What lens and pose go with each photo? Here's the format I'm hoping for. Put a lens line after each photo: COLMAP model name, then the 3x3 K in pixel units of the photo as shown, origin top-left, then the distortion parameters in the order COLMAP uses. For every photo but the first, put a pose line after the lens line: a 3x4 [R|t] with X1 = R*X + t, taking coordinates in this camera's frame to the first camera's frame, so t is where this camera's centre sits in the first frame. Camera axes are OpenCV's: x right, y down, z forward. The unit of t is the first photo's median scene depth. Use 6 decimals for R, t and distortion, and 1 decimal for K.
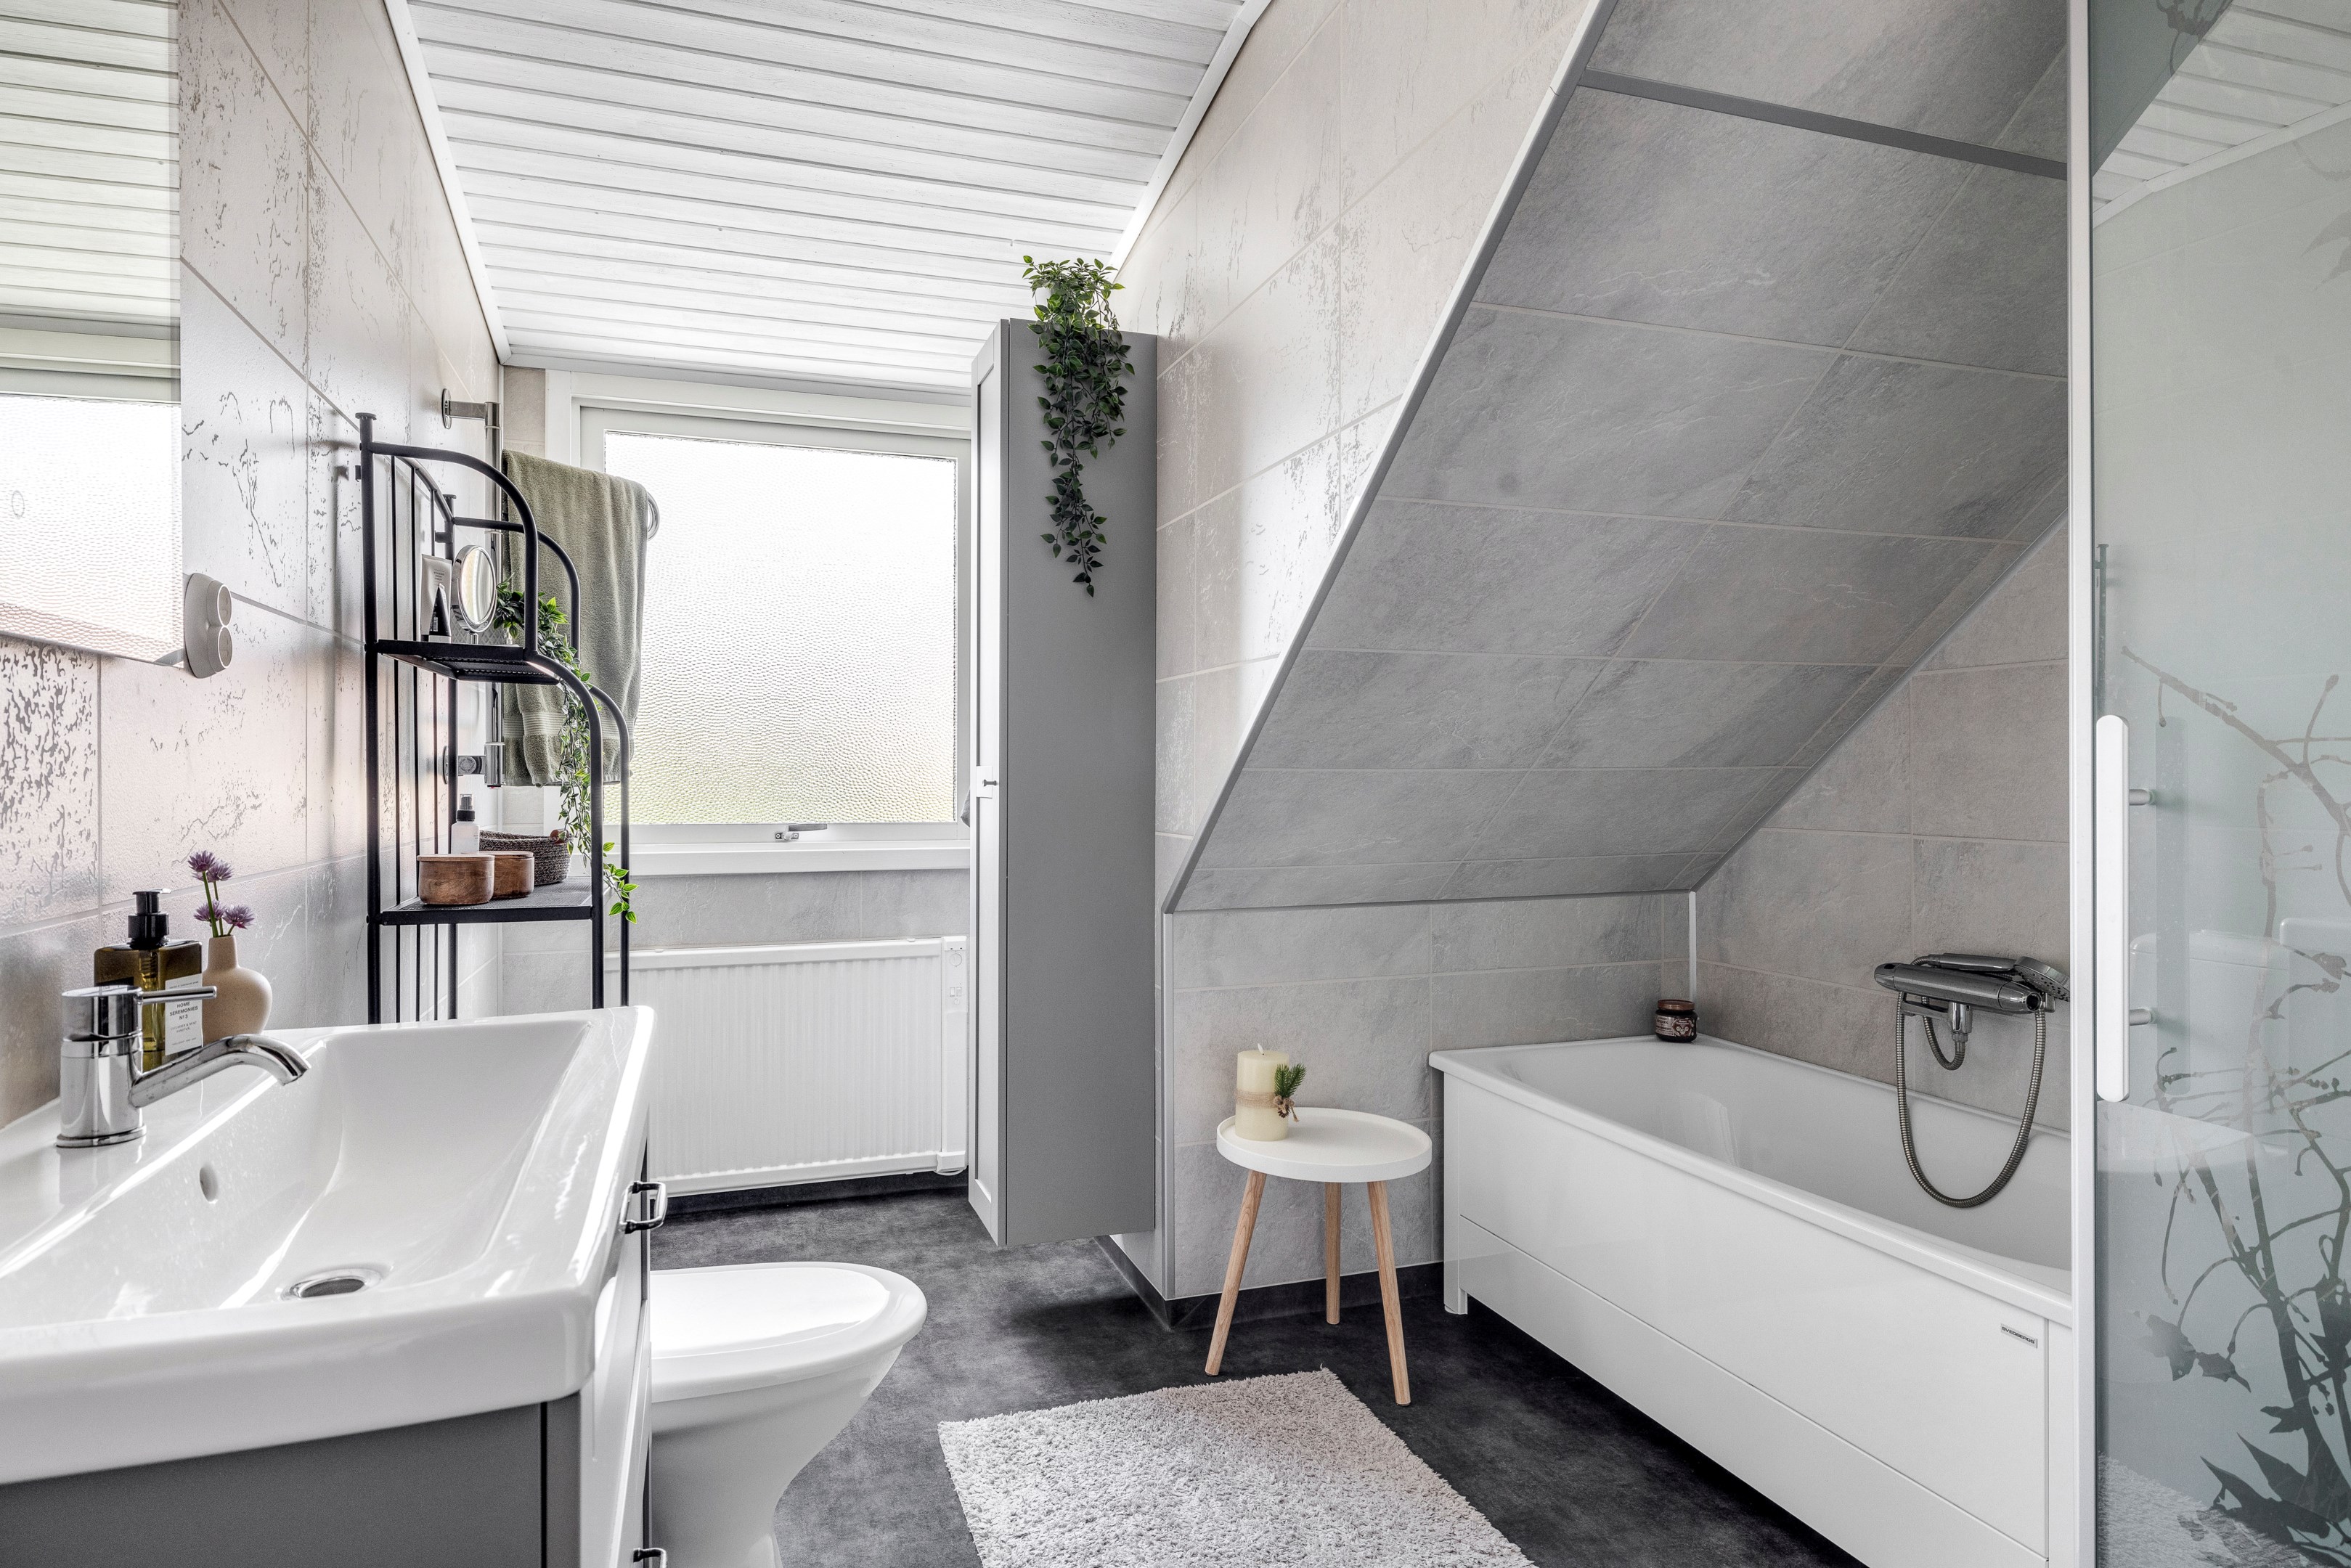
lens RADIAL K [[1329.3, 0, 1080.0], [0, 1329.3, 783.8], [0, 0, 1]] dist [-0.006003, 0.000867]
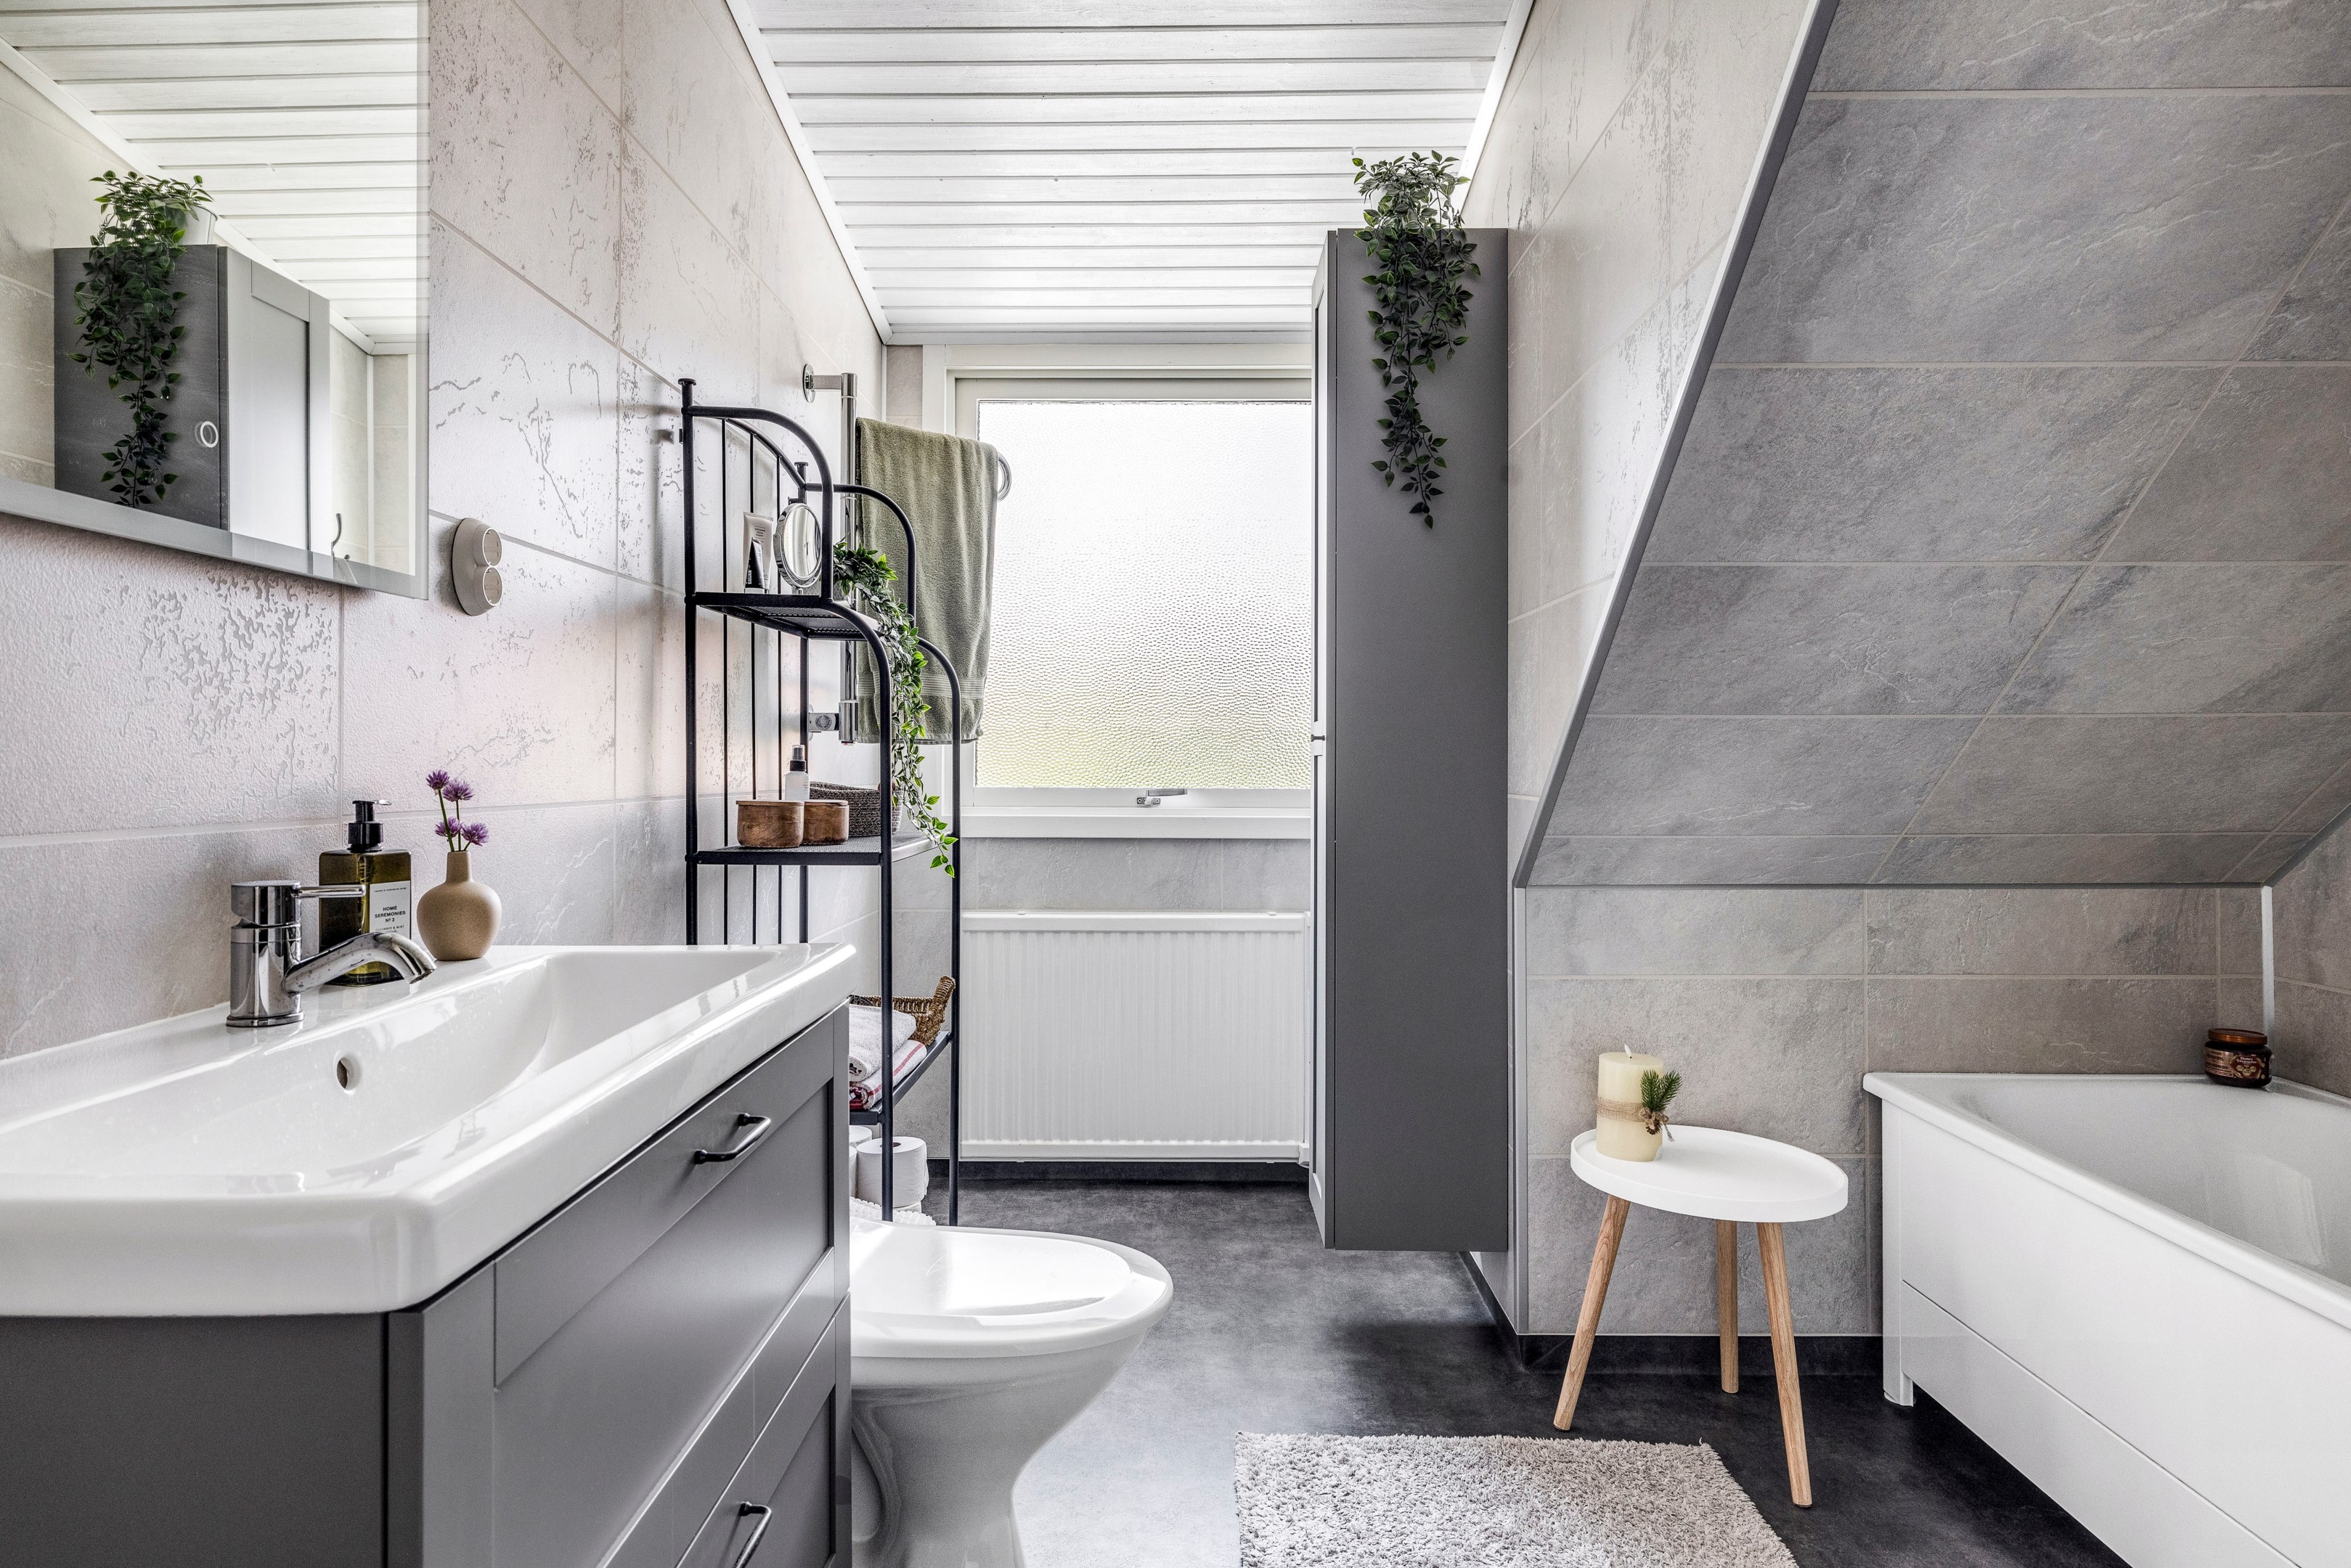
lens RADIAL K [[1329.3, 0, 1172.8], [0, 1329.3, 765.8], [0, 0, 1]] dist [-0.006003, 0.000867]
pose [[0.944029, 0.003216, -0.329847, 0.146453], [-0.008298, 0.999868, -0.014000, 0.033710], [0.329759, 0.015954, 0.943931, 0.108431]]
